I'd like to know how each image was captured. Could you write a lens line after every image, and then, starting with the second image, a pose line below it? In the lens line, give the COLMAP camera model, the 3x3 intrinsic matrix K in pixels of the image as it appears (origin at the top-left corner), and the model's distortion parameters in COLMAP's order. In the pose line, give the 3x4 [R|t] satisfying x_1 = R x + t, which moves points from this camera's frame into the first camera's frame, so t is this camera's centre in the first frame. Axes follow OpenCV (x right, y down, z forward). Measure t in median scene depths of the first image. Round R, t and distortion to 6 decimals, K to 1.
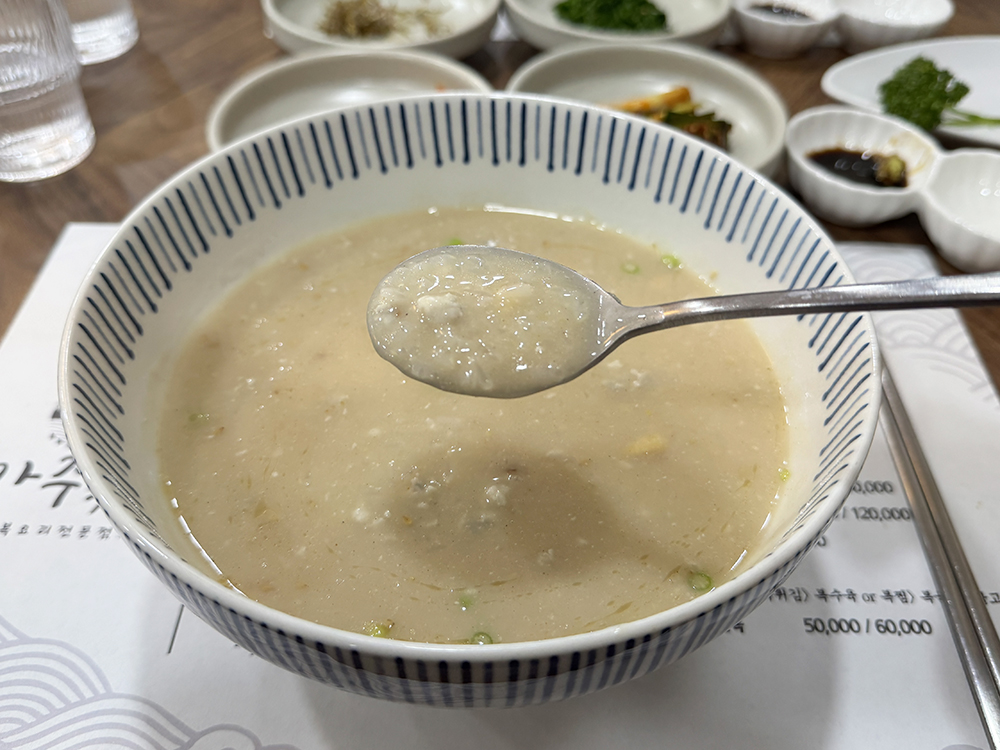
lens RADIAL K [[805.8, 0, 508.6], [0, 805.8, 373.4], [0, 0, 1]] dist [-0.051268, 0.004354]
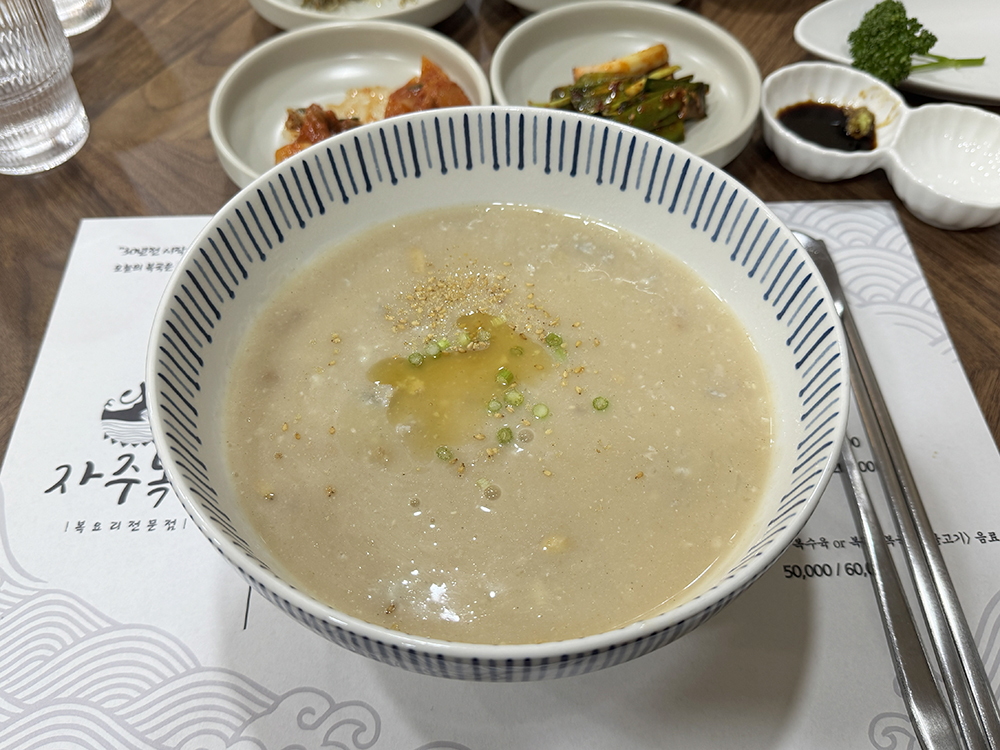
lens RADIAL K [[805.8, 0, 496.6], [0, 805.8, 372.6], [0, 0, 1]] dist [-0.051268, 0.004354]
pose [[0.998581, -0.051131, 0.014907, -0.047018], [0.049017, 0.991770, 0.118276, -0.119783], [-0.020832, -0.117377, 0.992869, -0.107095]]
